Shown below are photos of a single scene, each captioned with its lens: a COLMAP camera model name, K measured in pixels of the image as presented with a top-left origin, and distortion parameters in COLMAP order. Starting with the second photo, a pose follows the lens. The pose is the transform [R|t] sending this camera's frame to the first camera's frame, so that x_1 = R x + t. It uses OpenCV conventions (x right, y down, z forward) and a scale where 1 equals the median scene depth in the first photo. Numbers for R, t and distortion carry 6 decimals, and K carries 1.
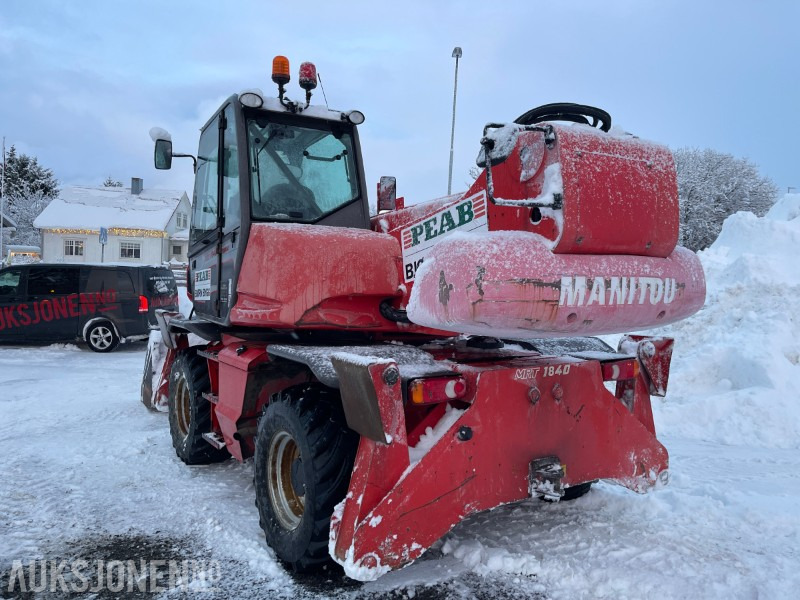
lens RADIAL K [[599.6, 0, 402.9], [0, 599.6, 299.6], [0, 0, 1]] dist [0.047092, -0.032267]
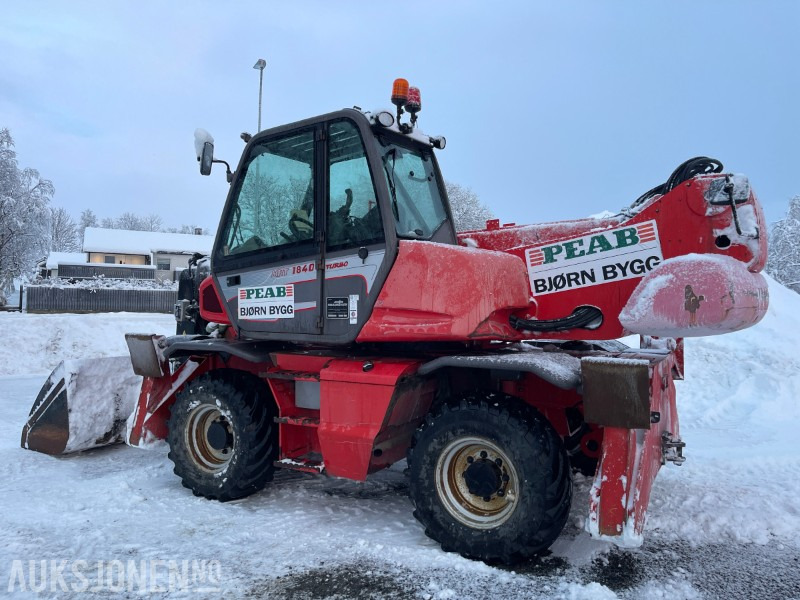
lens RADIAL K [[599.6, 0, 401.5], [0, 599.6, 299.6], [0, 0, 1]] dist [0.047092, -0.032267]
pose [[0.896905, -0.018611, 0.441831, -0.751196], [0.028143, 0.999491, -0.015028, -0.011233], [-0.441326, 0.025914, 0.896973, 0.094632]]
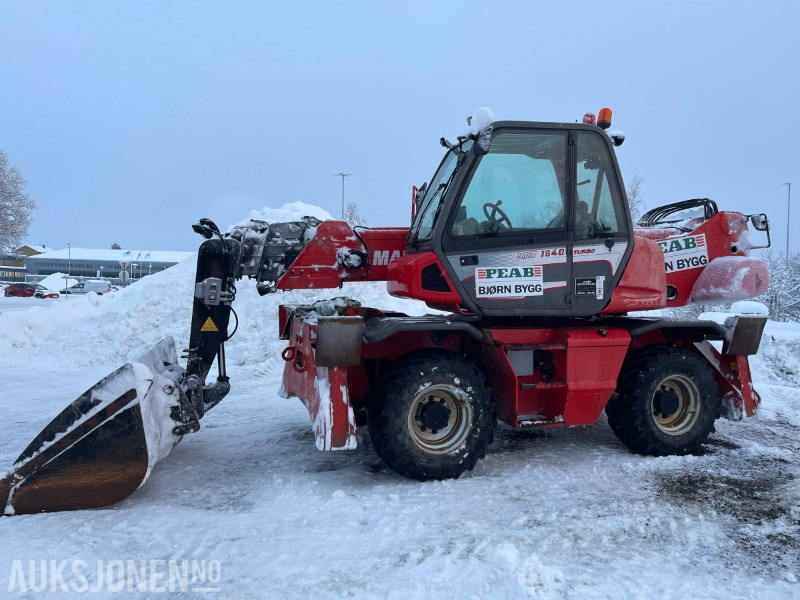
lens RADIAL K [[599.6, 0, 396.2], [0, 599.6, 296.4], [0, 0, 1]] dist [0.047092, -0.032267]
pose [[0.271341, -0.035925, 0.961812, -1.838105], [0.024154, 0.999243, 0.030509, -0.046855], [-0.962180, 0.014954, 0.272004, 1.230894]]
